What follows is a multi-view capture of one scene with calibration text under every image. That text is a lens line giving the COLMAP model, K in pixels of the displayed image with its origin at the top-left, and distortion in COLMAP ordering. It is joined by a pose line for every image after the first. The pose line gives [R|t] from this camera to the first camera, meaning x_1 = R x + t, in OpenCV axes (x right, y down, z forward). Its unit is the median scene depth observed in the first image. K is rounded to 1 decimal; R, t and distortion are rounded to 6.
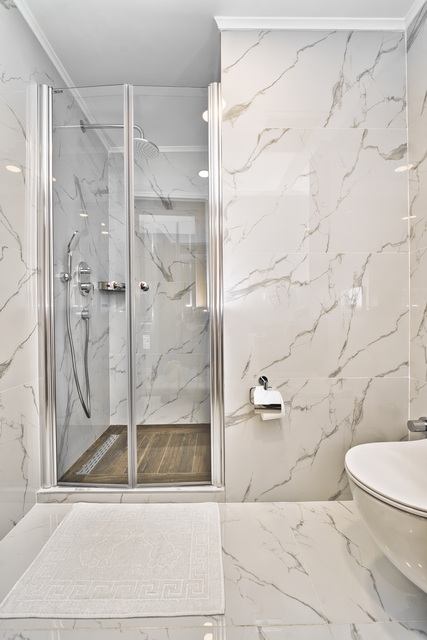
lens RADIAL K [[260.1, 0, 214.6], [0, 260.1, 322.7], [0, 0, 1]] dist [-0.010586, -0.000405]
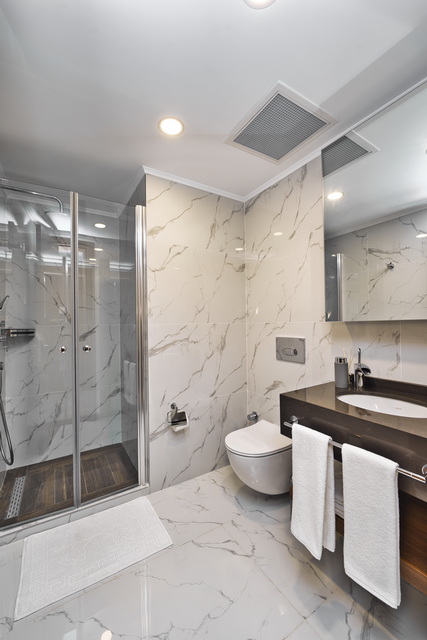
lens RADIAL K [[260.1, 0, 214.6], [0, 260.1, 322.7], [0, 0, 1]] dist [-0.010586, -0.000405]
pose [[0.849416, 0.001726, 0.527721, -0.423845], [0.011494, 0.999697, -0.021769, -0.236752], [-0.527598, 0.024556, 0.849139, -0.460035]]
